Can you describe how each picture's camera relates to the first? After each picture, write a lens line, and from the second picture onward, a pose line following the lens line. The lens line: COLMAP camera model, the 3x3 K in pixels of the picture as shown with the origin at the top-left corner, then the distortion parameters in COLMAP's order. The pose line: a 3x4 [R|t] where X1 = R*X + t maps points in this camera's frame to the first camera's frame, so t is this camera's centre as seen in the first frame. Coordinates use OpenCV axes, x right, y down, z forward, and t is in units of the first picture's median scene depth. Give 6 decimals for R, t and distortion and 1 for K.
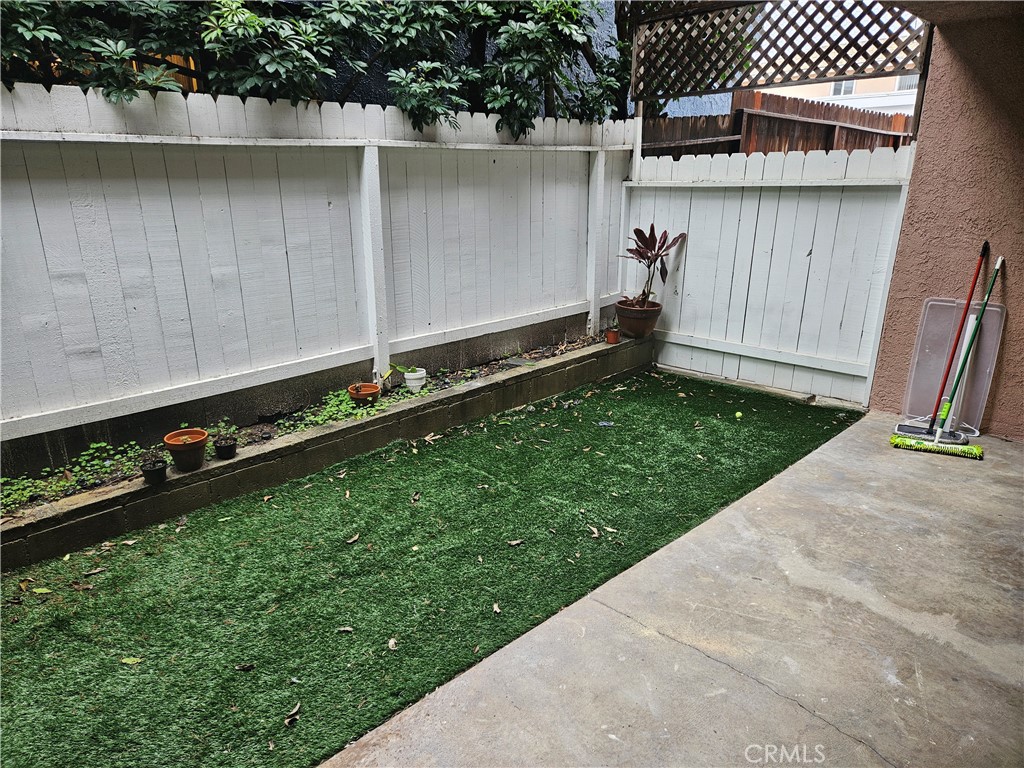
lens RADIAL K [[685.8, 0, 512.3], [0, 685.8, 388.3], [0, 0, 1]] dist [0.069128, -0.058920]
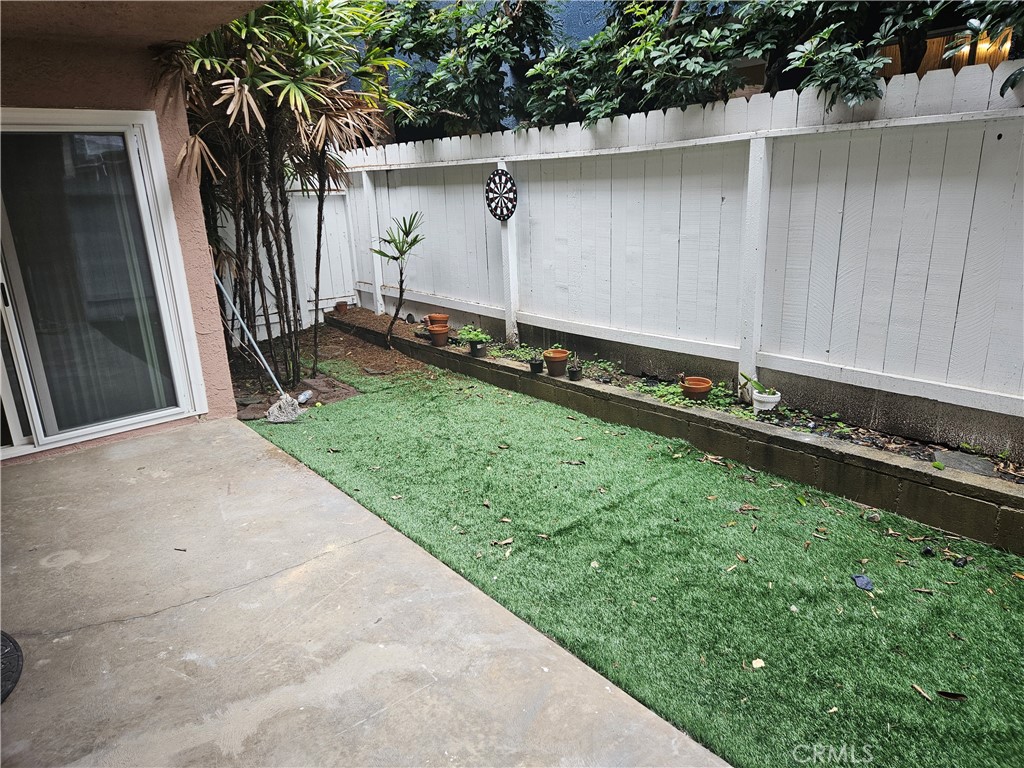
lens RADIAL K [[685.8, 0, 514.3], [0, 685.8, 378.8], [0, 0, 1]] dist [0.069128, -0.058920]
pose [[-0.080936, 0.281620, -0.956106, 0.863836], [-0.262119, 0.919474, 0.293019, -0.258675], [0.961636, 0.274330, -0.000600, 0.833104]]
